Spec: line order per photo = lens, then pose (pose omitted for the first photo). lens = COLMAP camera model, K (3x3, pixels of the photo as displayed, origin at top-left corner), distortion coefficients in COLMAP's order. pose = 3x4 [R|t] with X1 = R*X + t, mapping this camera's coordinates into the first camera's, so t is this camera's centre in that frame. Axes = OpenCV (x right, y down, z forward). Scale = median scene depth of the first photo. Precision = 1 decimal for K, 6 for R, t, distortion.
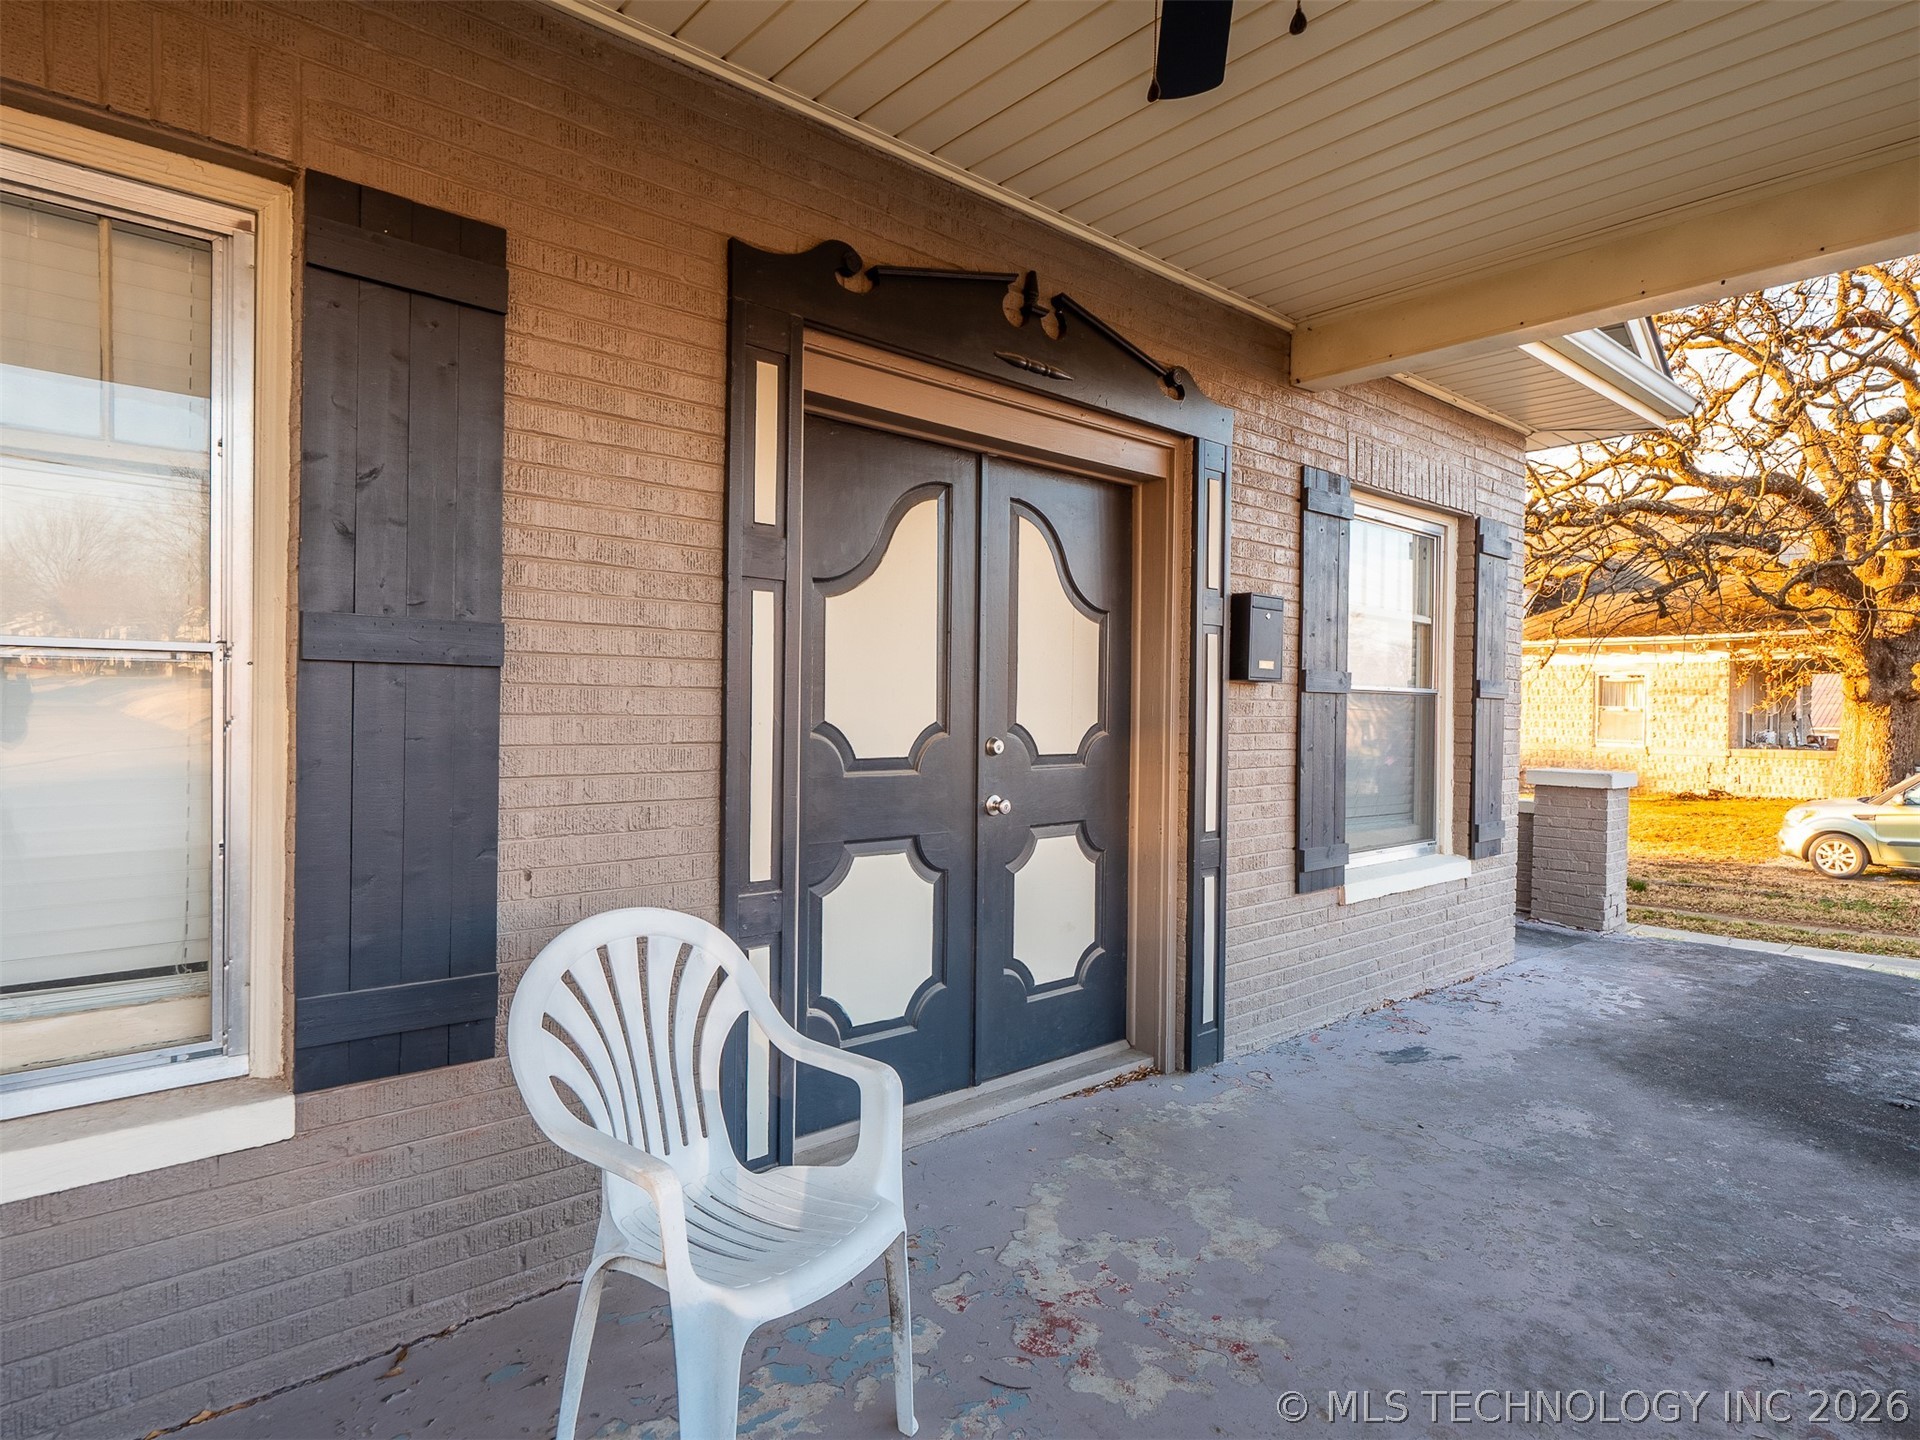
lens RADIAL K [[1068.3, 0, 966.6], [0, 1068.3, 714.5], [0, 0, 1]] dist [-0.000083, -0.000932]
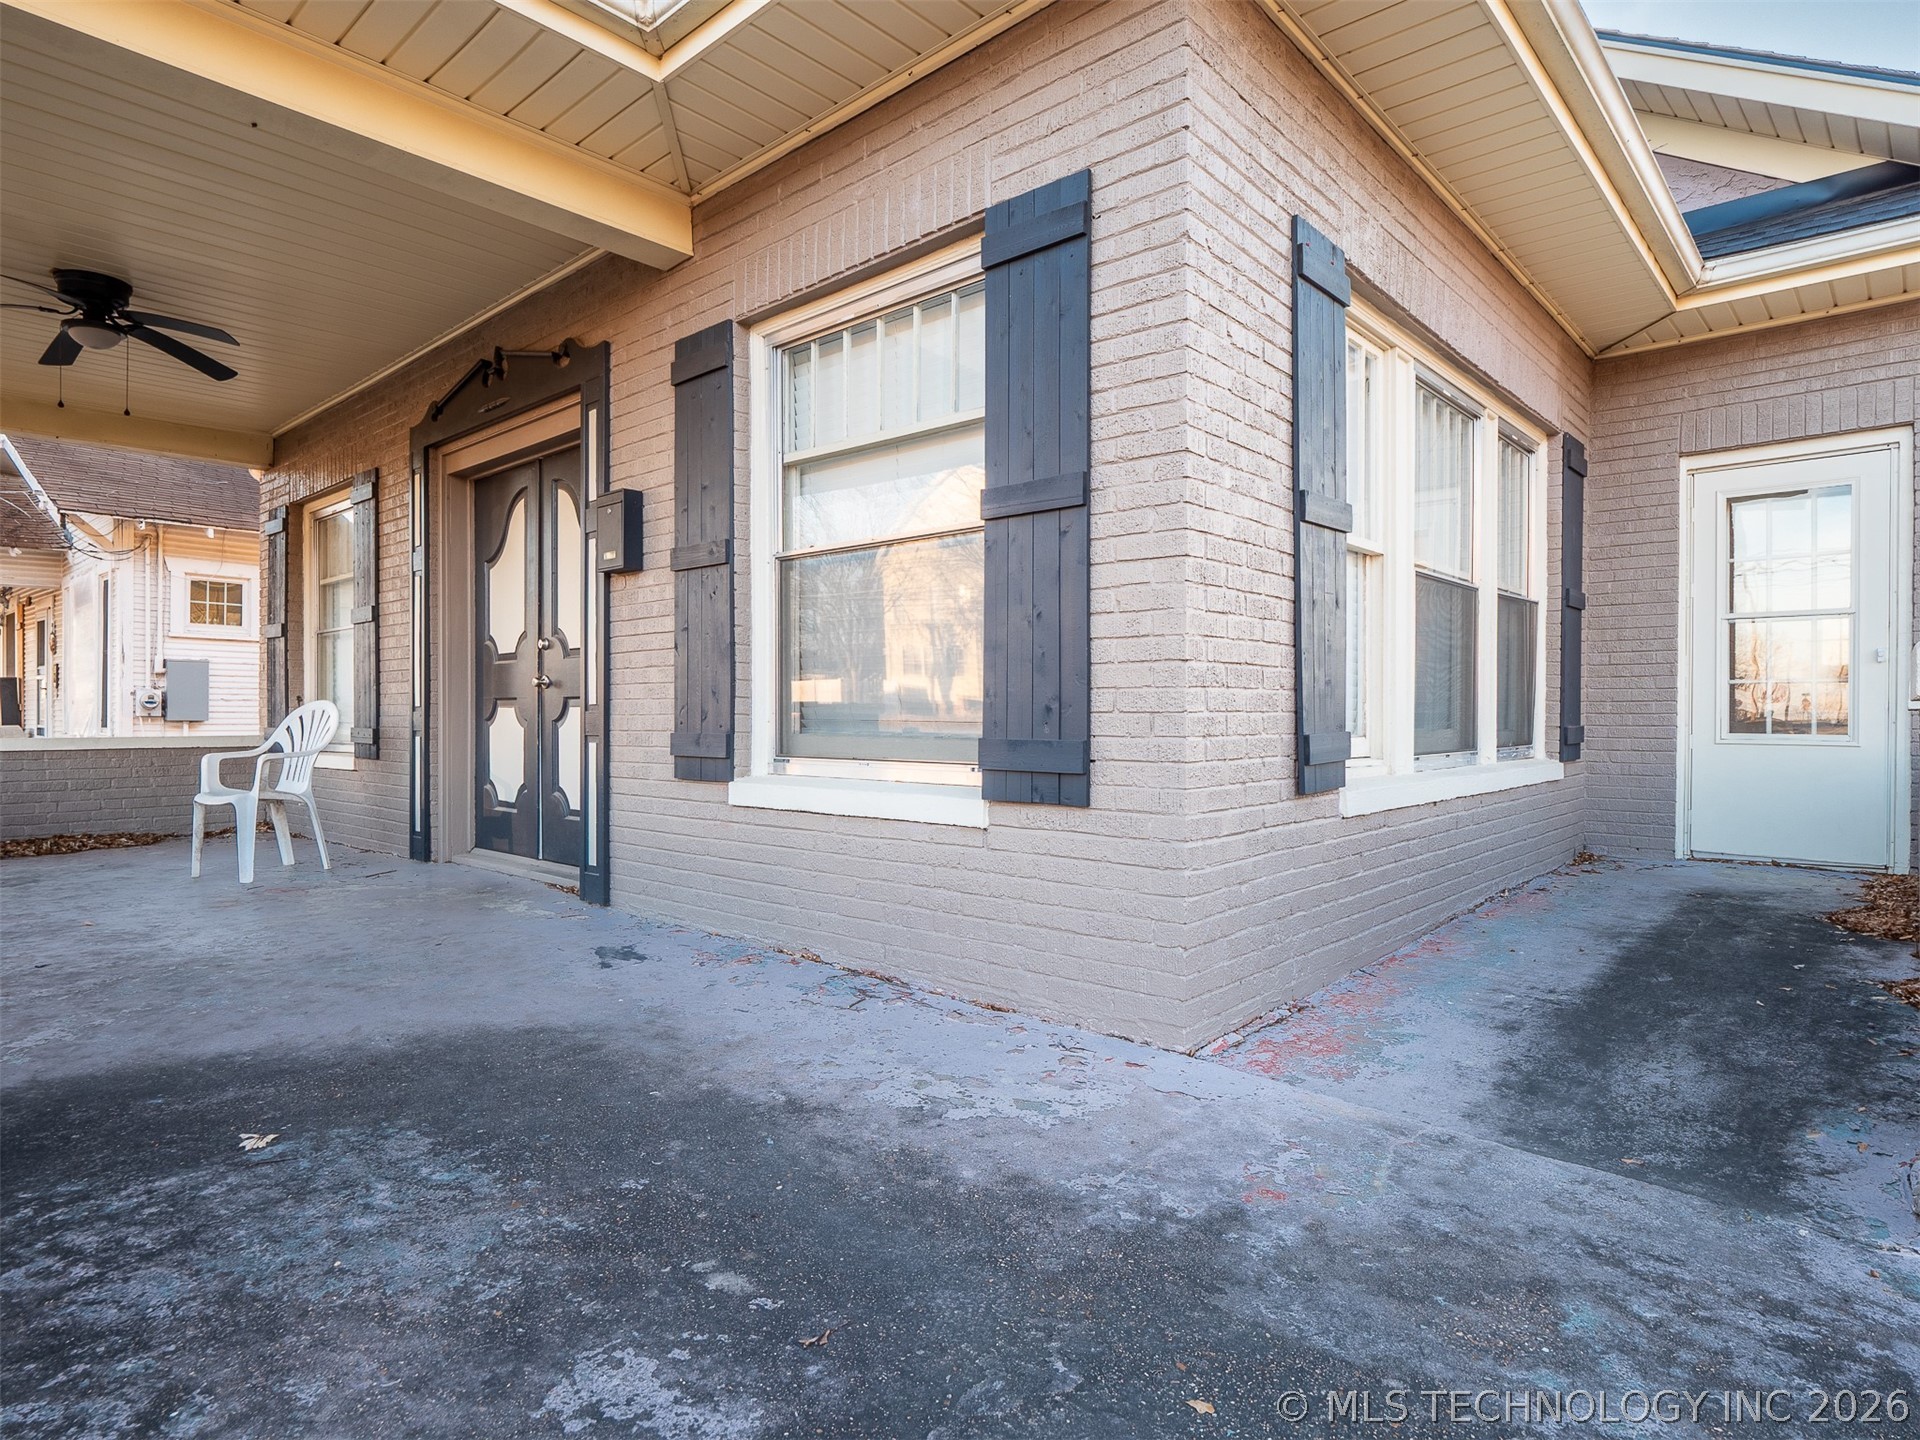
lens RADIAL K [[1068.3, 0, 966.8], [0, 1068.3, 721.8], [0, 0, 1]] dist [-0.000083, -0.000932]
pose [[0.111875, -0.003986, -0.993714, 1.381303], [-0.001852, 0.999989, -0.004220, 0.123864], [0.993721, 0.002312, 0.111866, 1.210955]]
